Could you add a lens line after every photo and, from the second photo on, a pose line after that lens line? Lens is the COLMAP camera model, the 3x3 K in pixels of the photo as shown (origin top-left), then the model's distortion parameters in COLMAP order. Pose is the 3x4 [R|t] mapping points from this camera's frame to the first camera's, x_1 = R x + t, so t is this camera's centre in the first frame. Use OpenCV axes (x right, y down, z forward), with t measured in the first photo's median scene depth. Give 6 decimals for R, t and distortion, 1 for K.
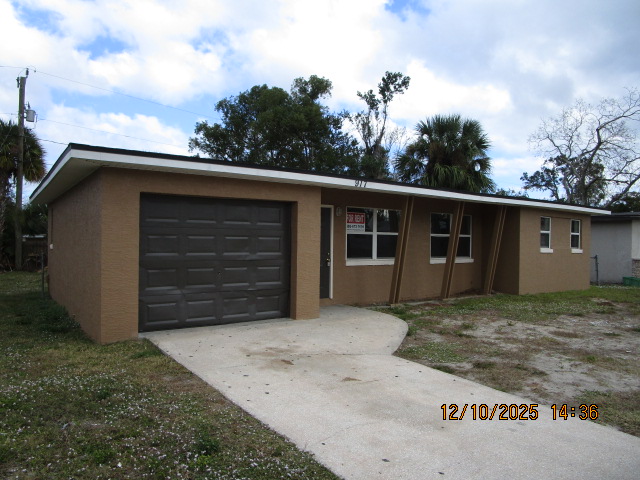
lens RADIAL K [[453.8, 0, 318.8], [0, 453.8, 240.2], [0, 0, 1]] dist [-0.026179, 0.001503]
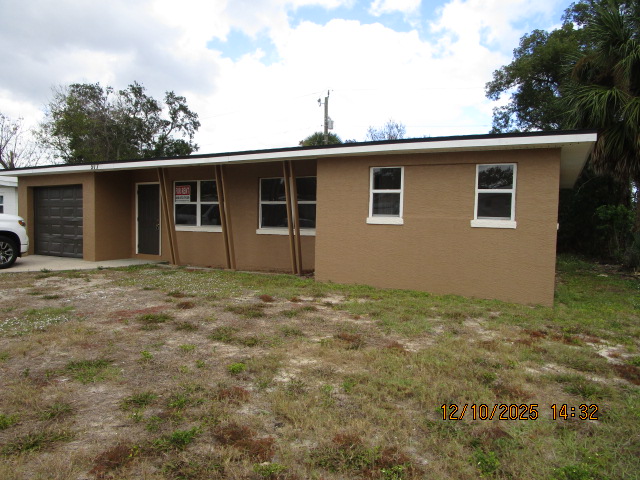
lens RADIAL K [[453.8, 0, 318.9], [0, 453.8, 240.8], [0, 0, 1]] dist [-0.026179, 0.001503]
pose [[0.469258, 0.039163, -0.882192, 1.247977], [-0.004640, 0.999112, 0.041886, 0.029935], [0.883049, -0.015562, 0.469023, 0.737351]]
